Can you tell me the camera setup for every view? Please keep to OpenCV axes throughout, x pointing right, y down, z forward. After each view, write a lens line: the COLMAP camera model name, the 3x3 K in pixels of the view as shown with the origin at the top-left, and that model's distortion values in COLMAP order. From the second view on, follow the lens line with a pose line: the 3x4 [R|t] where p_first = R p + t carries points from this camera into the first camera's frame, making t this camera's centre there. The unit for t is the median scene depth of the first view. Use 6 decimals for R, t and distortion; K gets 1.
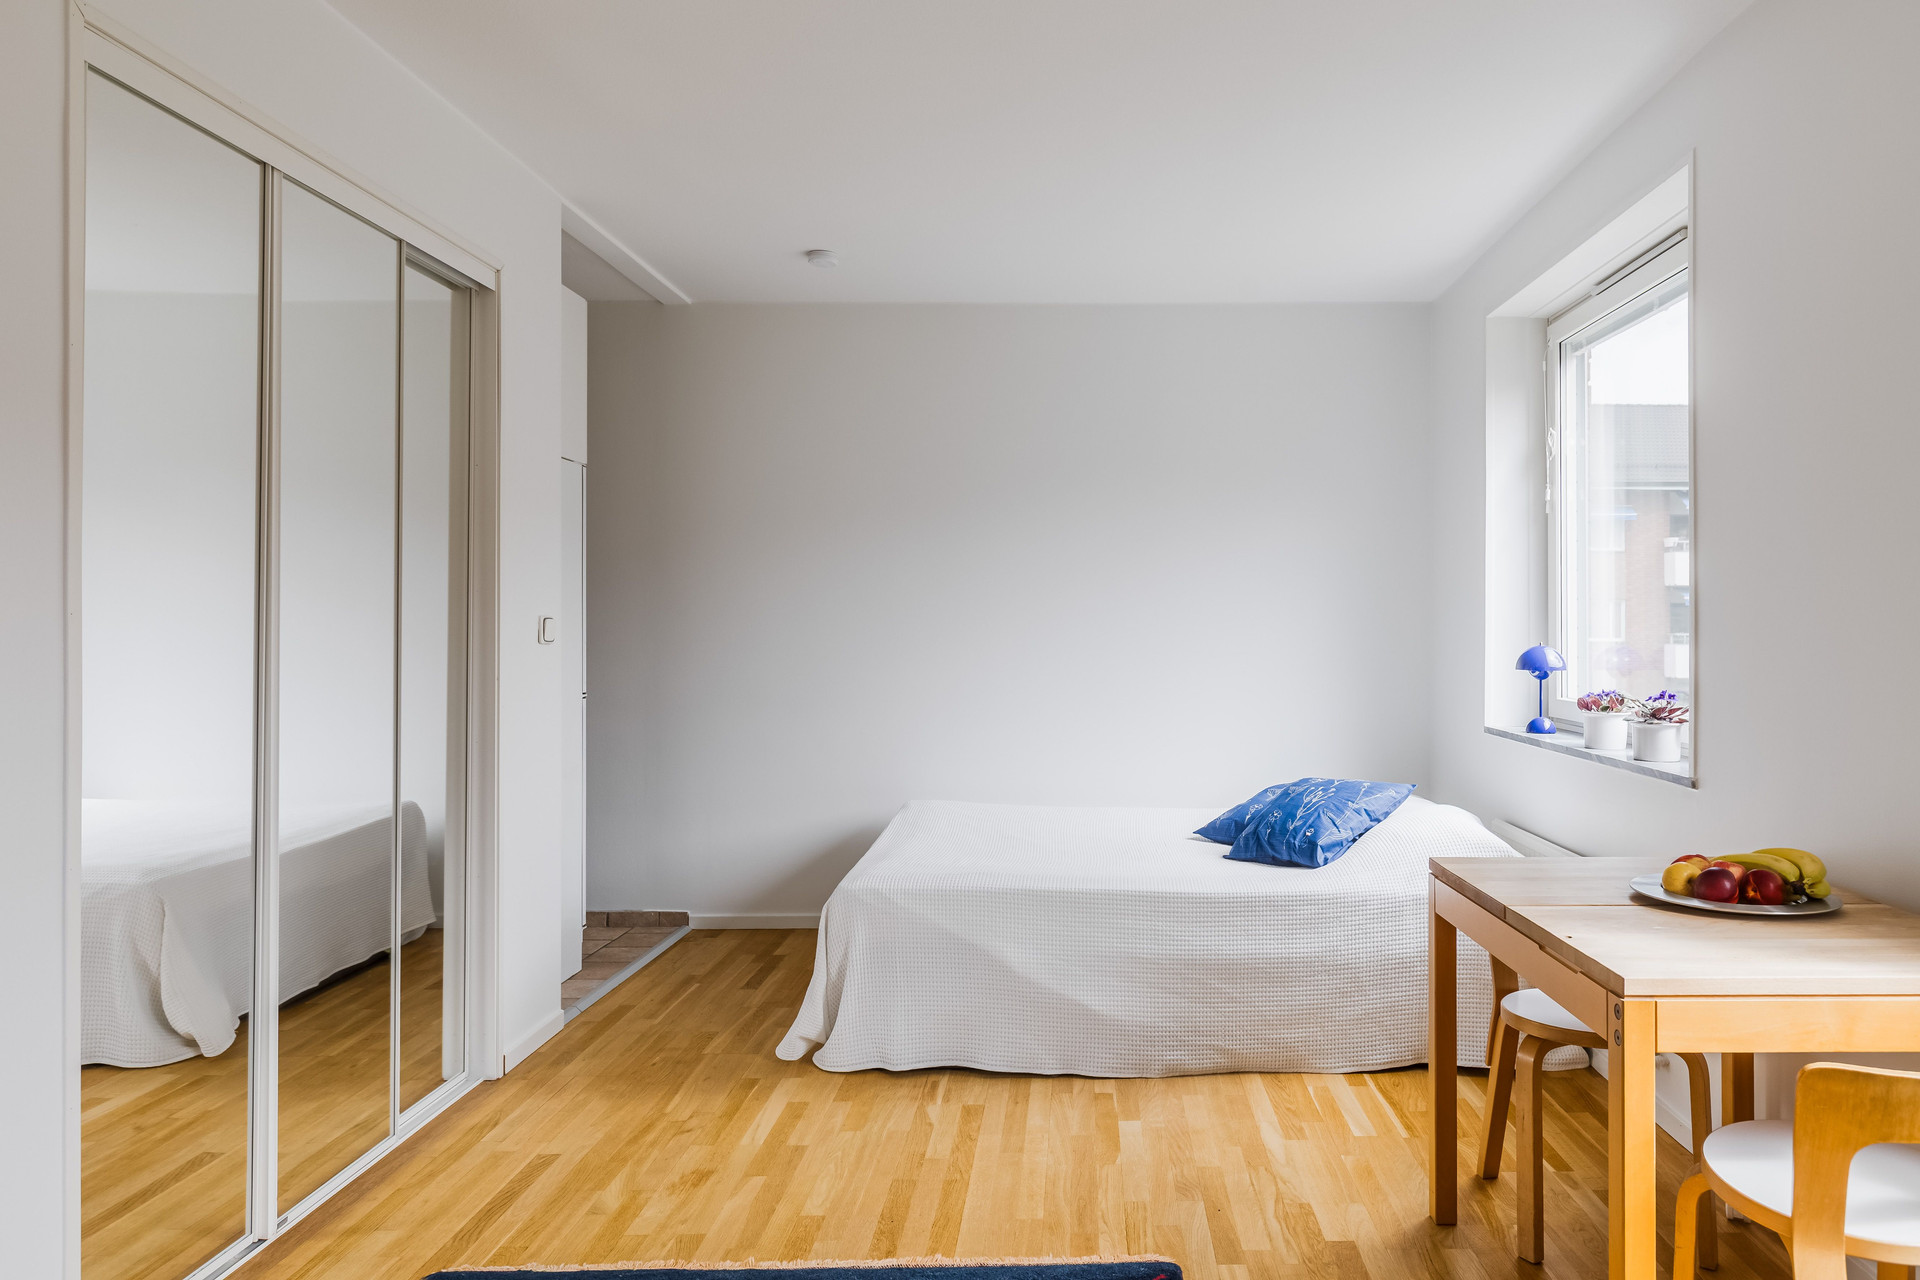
lens RADIAL K [[1162.9, 0, 1081.4], [0, 1162.9, 617.0], [0, 0, 1]] dist [-0.001806, 0.001521]
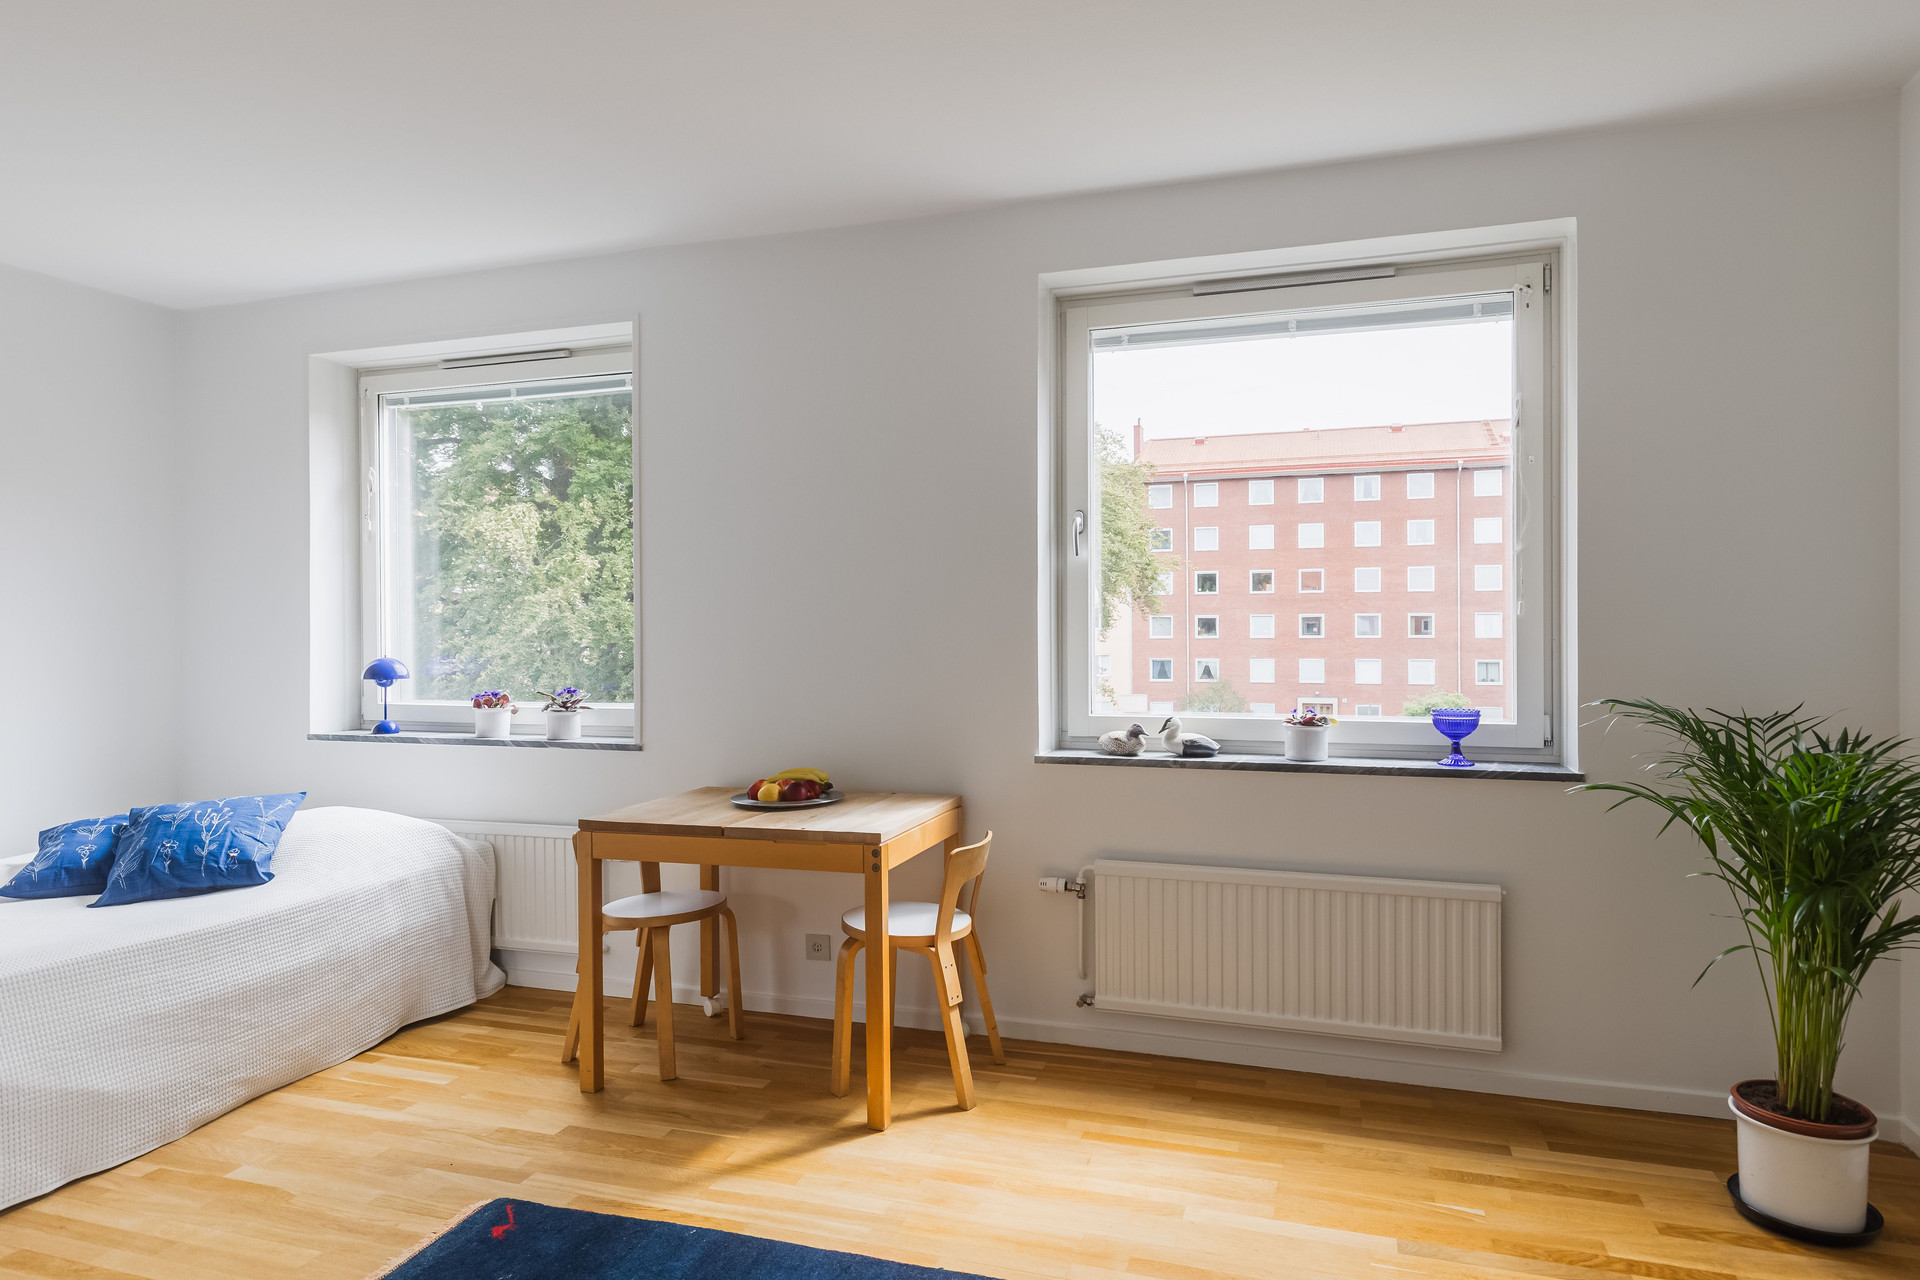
lens RADIAL K [[1111.9, 0, 872.8], [0, 1111.9, 629.9], [0, 0, 1]] dist [0.012545, -0.000912]
pose [[0.386735, -0.004369, 0.922181, -0.581504], [-0.000974, 0.999986, 0.005146, -0.012004], [-0.922190, -0.002888, 0.386725, 0.164903]]
